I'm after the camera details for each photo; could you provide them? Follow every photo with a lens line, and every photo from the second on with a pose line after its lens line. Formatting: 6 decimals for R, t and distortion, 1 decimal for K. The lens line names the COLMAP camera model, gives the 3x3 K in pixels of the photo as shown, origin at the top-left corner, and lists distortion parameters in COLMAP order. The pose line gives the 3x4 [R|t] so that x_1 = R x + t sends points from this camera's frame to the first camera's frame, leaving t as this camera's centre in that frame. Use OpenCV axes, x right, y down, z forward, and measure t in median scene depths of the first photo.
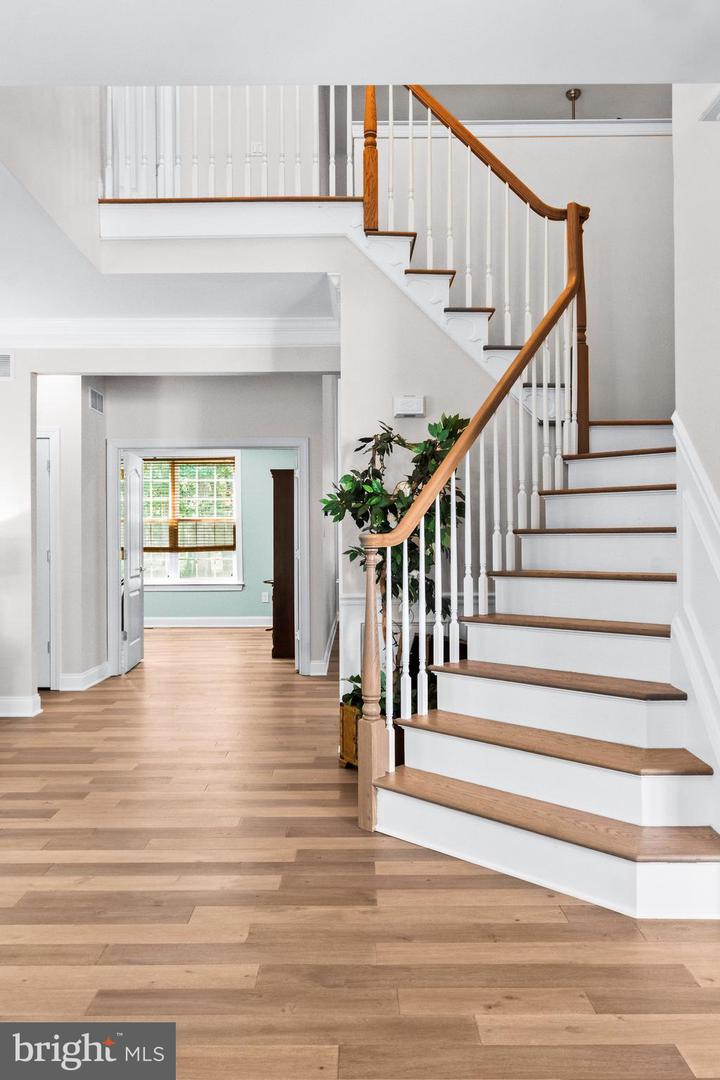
lens RADIAL K [[840.2, 0, 359.5], [0, 840.2, 534.5], [0, 0, 1]] dist [0.004275, -0.004109]
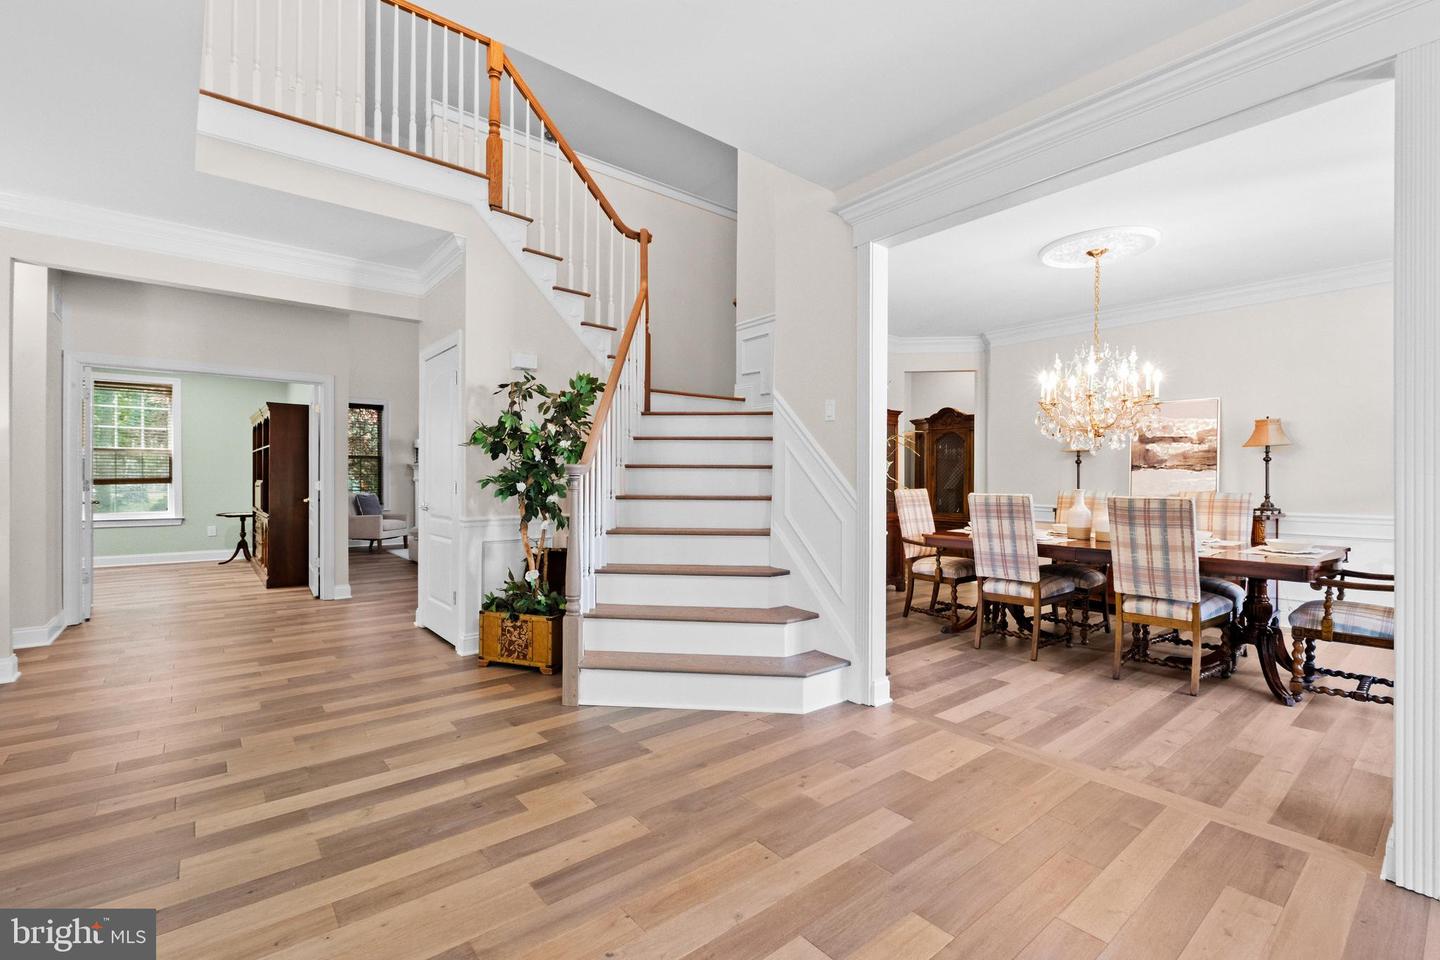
lens RADIAL K [[638.5, 0, 712.0], [0, 638.5, 482.2], [0, 0, 1]] dist [0.004644, -0.004247]
pose [[0.768281, 0.007947, 0.640064, -0.367003], [-0.014031, 0.999892, 0.004428, 0.015882], [-0.639959, -0.012383, 0.768309, 0.134318]]
